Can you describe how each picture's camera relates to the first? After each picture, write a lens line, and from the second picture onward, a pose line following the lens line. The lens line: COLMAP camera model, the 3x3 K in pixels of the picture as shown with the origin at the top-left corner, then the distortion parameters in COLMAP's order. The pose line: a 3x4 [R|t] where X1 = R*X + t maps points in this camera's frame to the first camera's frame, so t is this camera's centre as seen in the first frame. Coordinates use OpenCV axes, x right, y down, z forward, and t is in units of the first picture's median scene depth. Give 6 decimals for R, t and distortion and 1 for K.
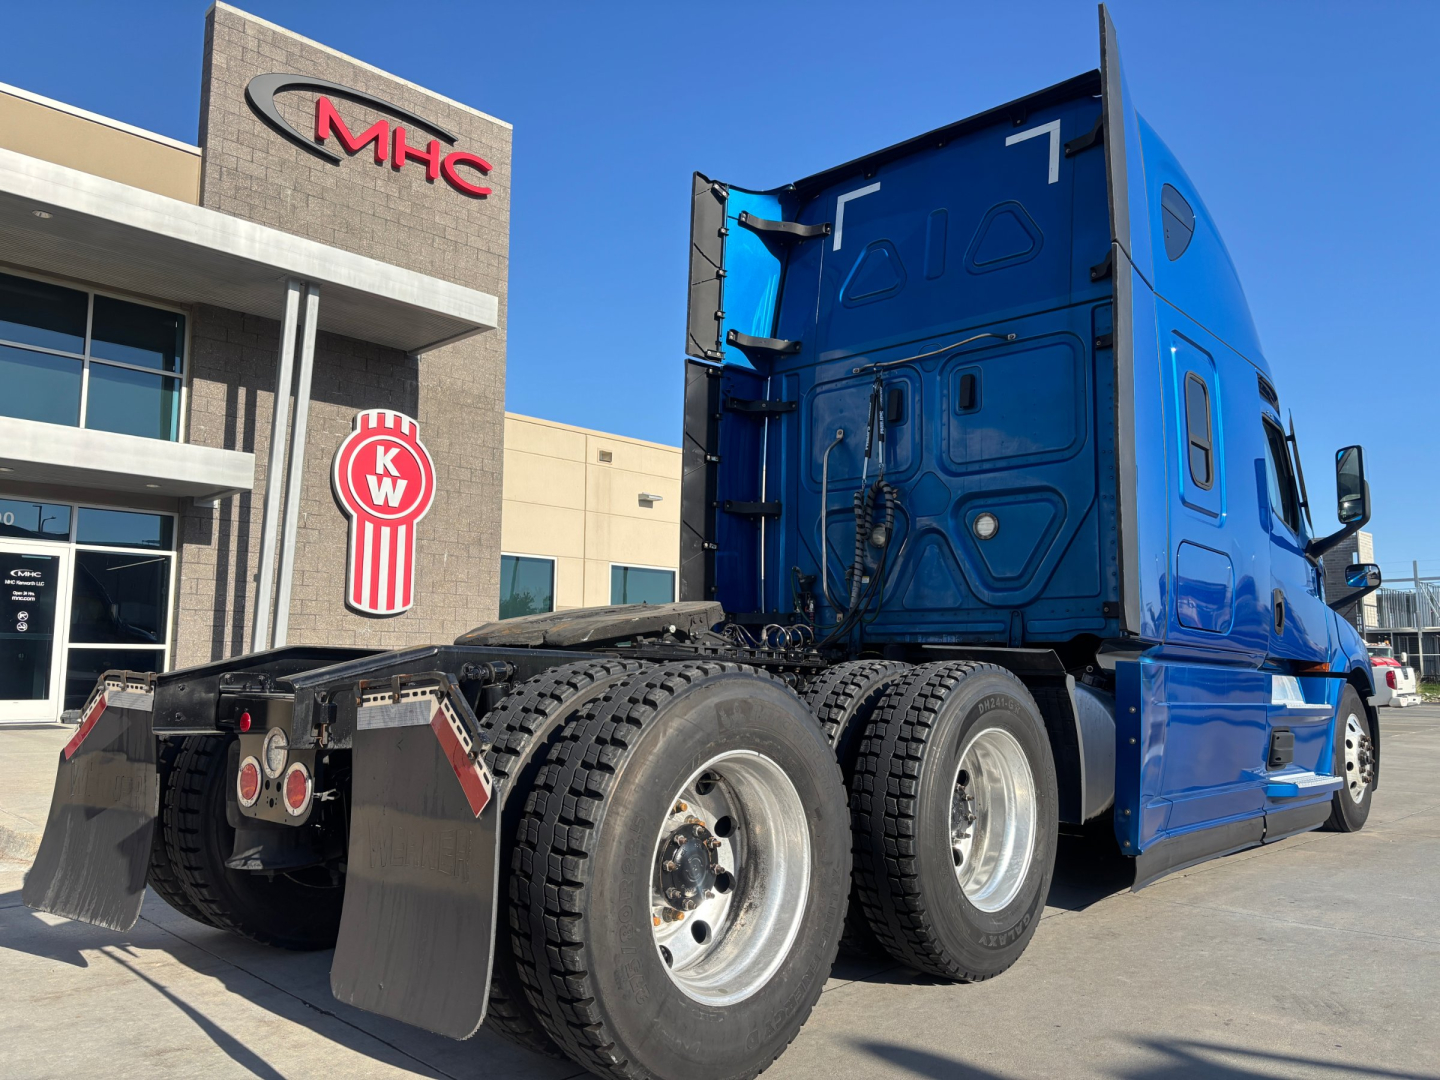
lens RADIAL K [[1063.5, 0, 720.0], [0, 1063.5, 540.0], [0, 0, 1]] dist [0.045587, -0.064175]
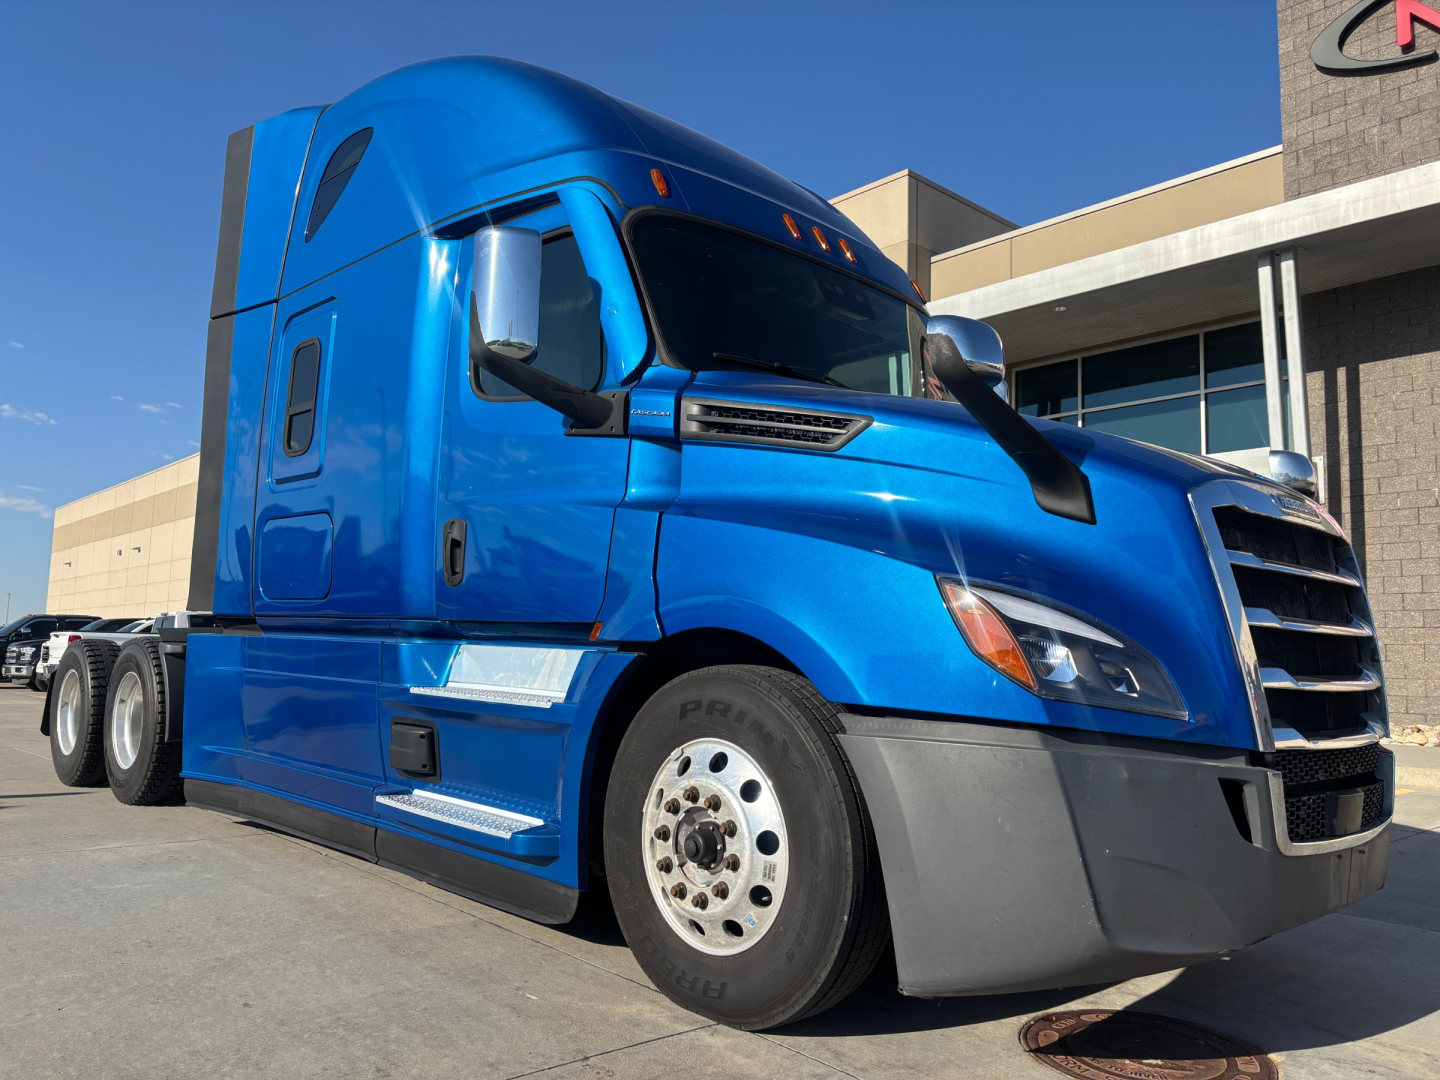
lens RADIAL K [[1063.5, 0, 720.0], [0, 1063.5, 540.0], [0, 0, 1]] dist [0.045587, -0.064175]
pose [[-0.069528, -0.114957, -0.990934, 0.406510], [0.095866, 0.987971, -0.121340, 0.053527], [0.992963, -0.103433, -0.057671, 0.423698]]
